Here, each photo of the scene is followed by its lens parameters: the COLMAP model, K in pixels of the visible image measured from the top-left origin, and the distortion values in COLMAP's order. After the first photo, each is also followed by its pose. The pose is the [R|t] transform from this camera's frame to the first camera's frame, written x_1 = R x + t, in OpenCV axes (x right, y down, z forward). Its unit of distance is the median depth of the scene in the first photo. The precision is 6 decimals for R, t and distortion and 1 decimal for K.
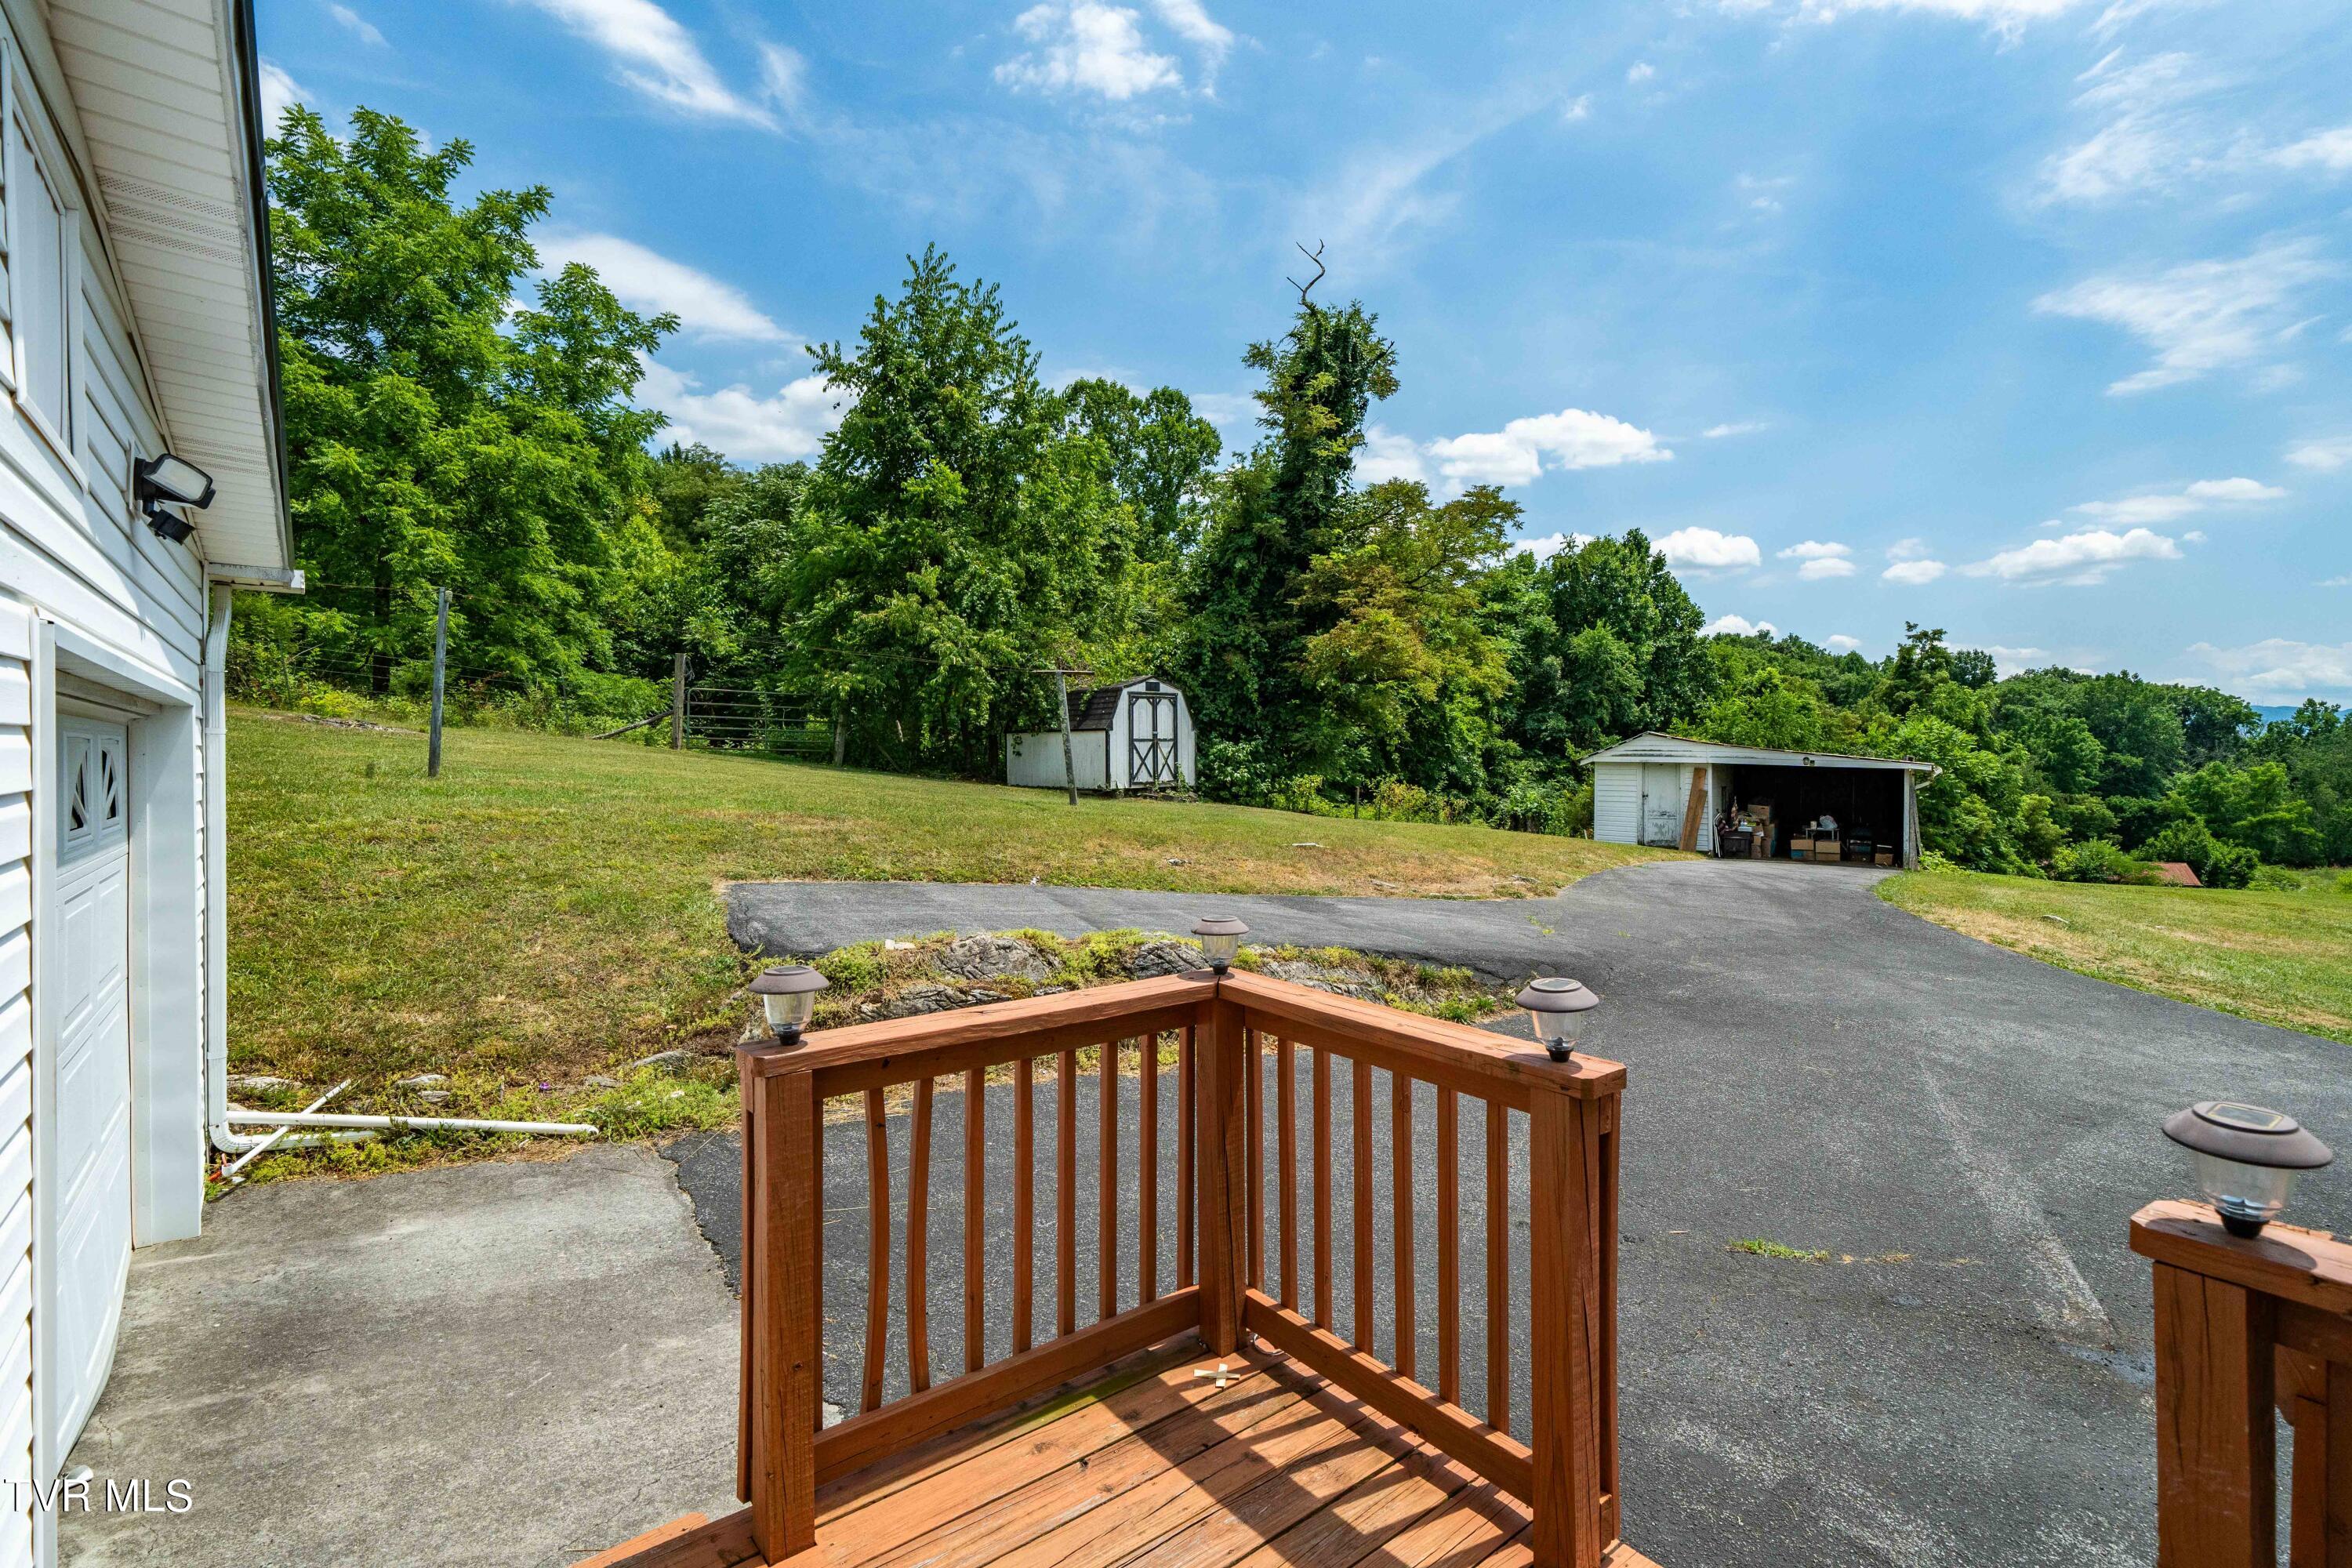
lens RADIAL K [[1045.6, 0, 1170.3], [0, 1045.6, 765.8], [0, 0, 1]] dist [-0.000203, -0.000011]
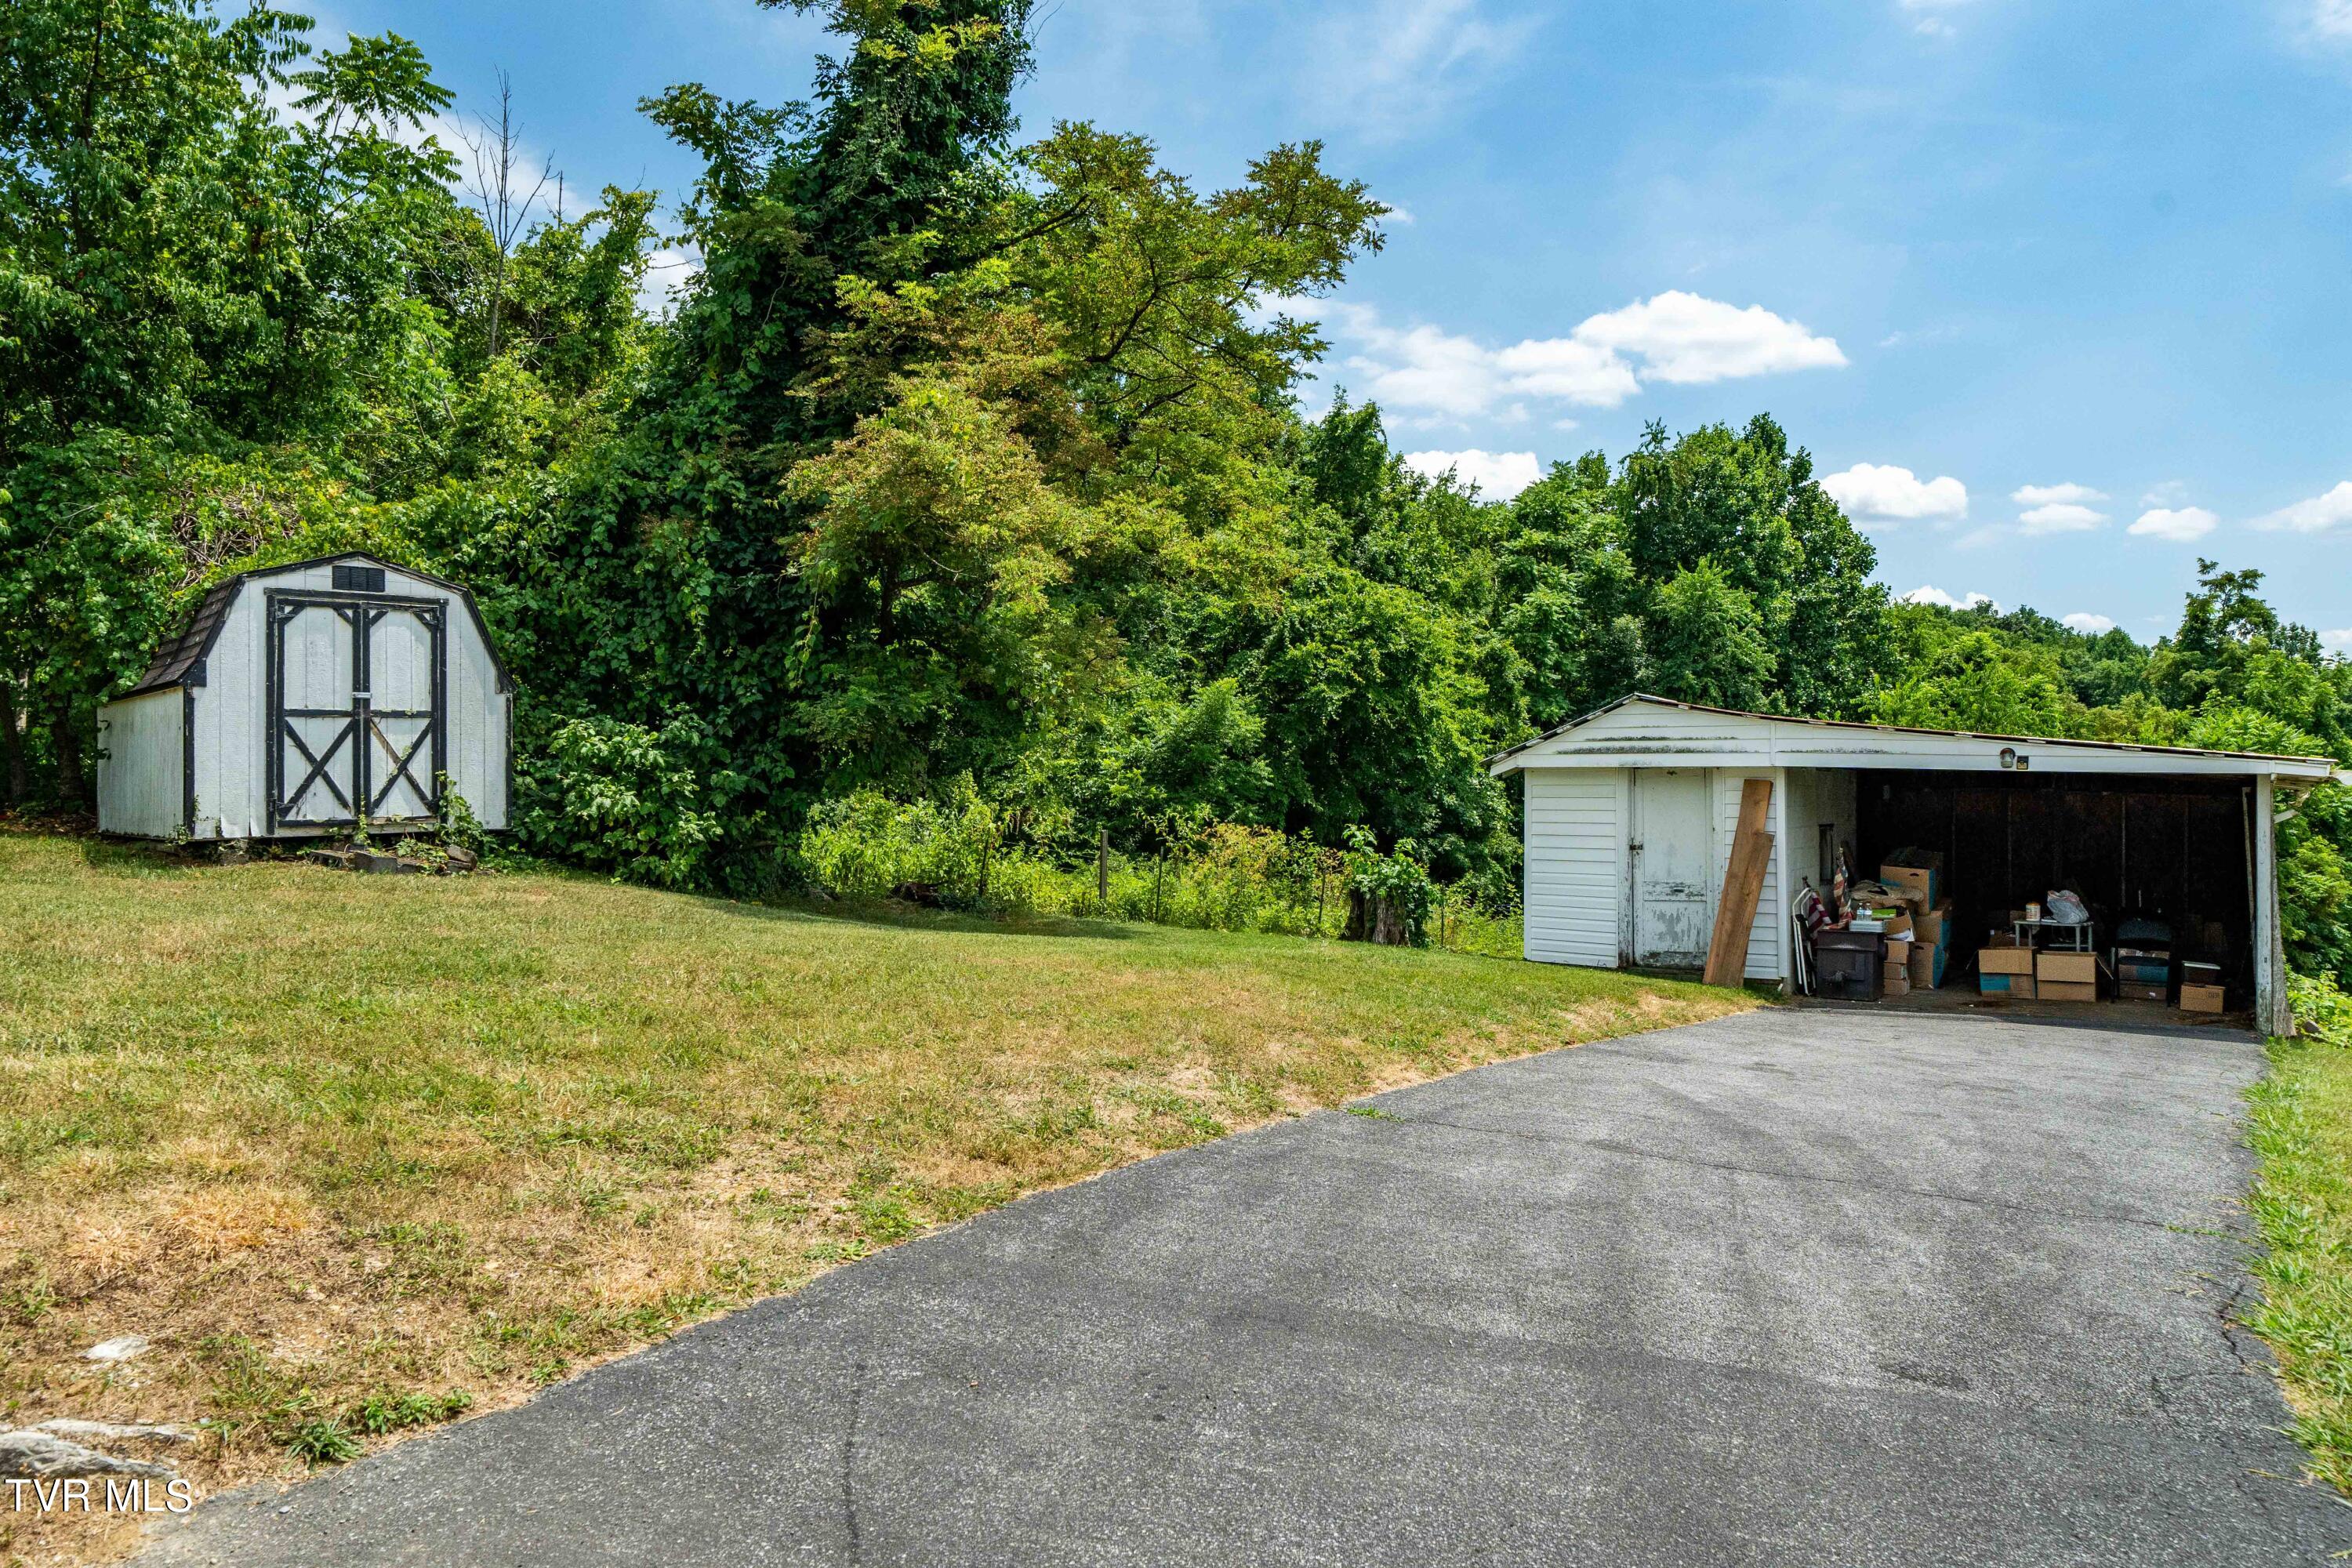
lens RADIAL K [[1468.8, 0, 1176.0], [0, 1468.8, 784.0], [0, 0, 1]] dist [-0.001373, -0.000199]
pose [[0.999935, -0.005736, 0.009810, 0.104757], [0.005862, 0.999899, -0.012928, 0.003912], [-0.009735, 0.012985, 0.999868, 0.162717]]
